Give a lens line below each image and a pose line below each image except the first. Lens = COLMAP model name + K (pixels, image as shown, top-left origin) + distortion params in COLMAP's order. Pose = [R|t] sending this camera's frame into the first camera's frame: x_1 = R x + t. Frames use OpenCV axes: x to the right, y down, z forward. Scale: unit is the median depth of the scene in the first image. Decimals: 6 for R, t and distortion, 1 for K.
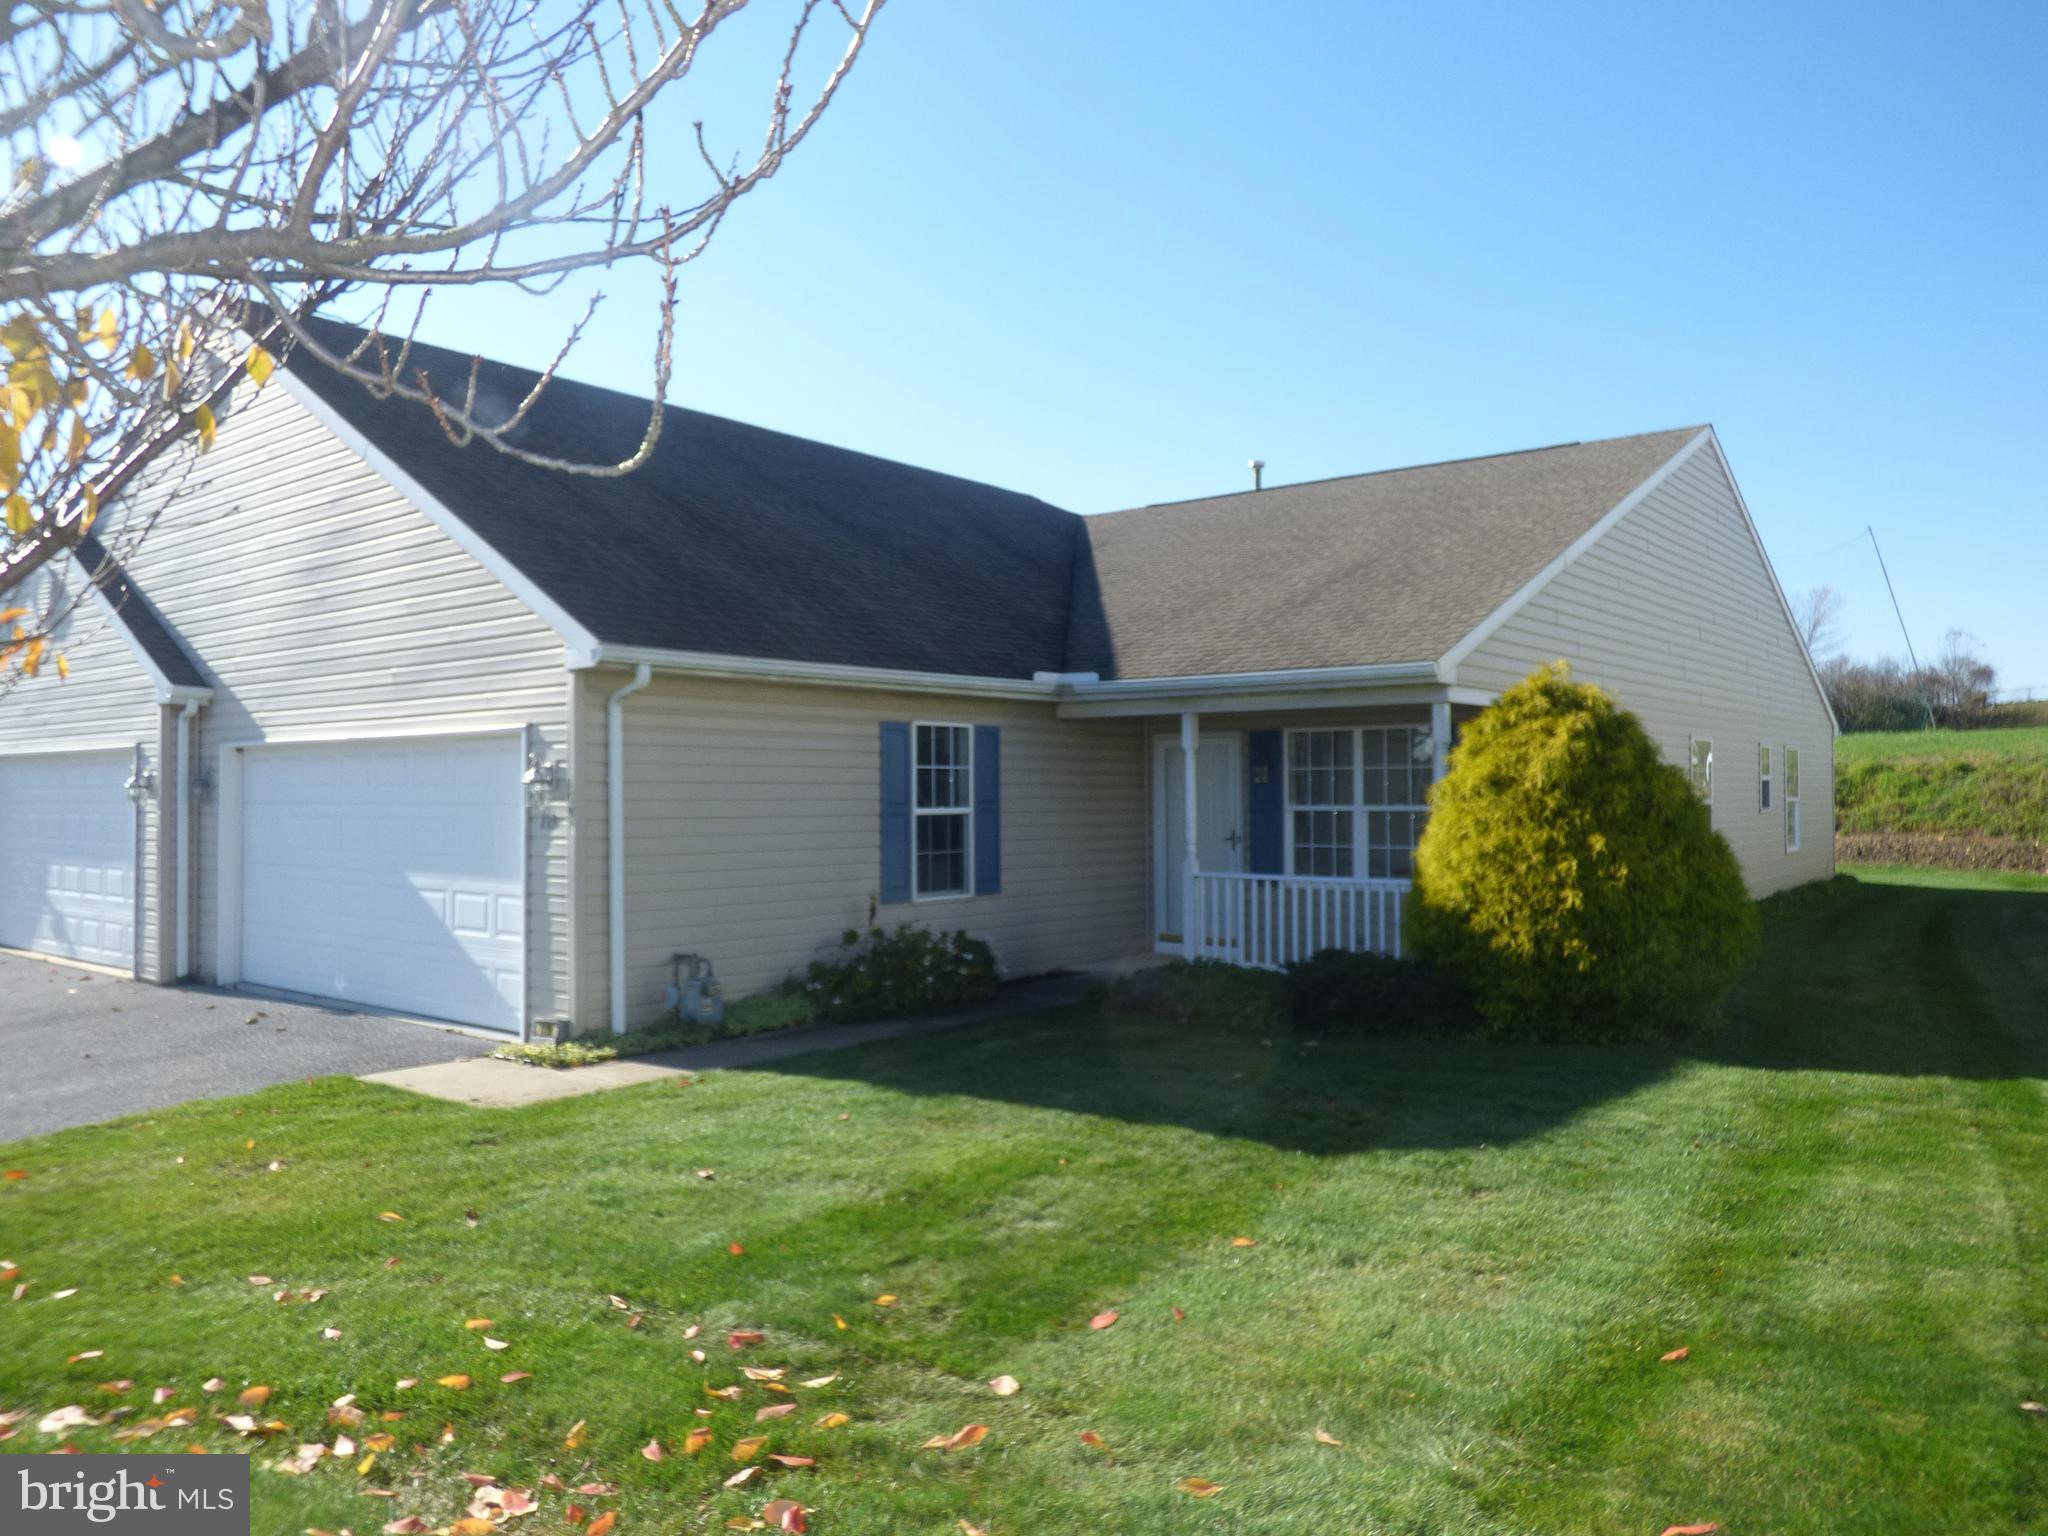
lens RADIAL K [[1423.3, 0, 1024.5], [0, 1423.3, 774.3], [0, 0, 1]] dist [0.001857, 0.000841]
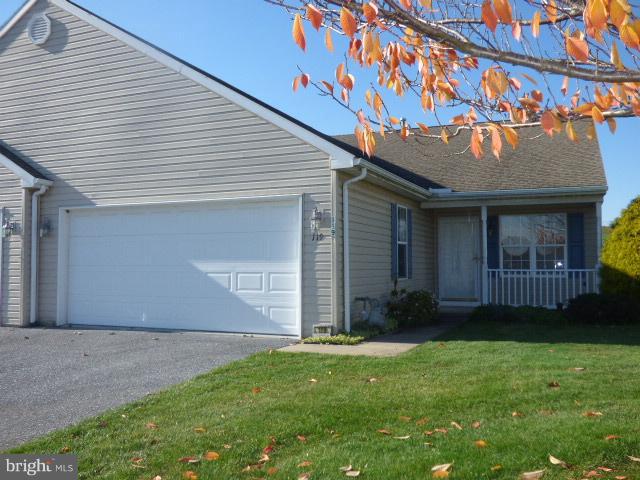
lens RADIAL K [[584.8, 0, 320.0], [0, 584.8, 239.3], [0, 0, 1]] dist [-0.000563, 0.000000]
pose [[0.960012, 0.013191, 0.279648, -0.534729], [-0.003993, 0.999433, -0.033436, 0.061256], [-0.279930, 0.030982, 0.959520, 0.110715]]
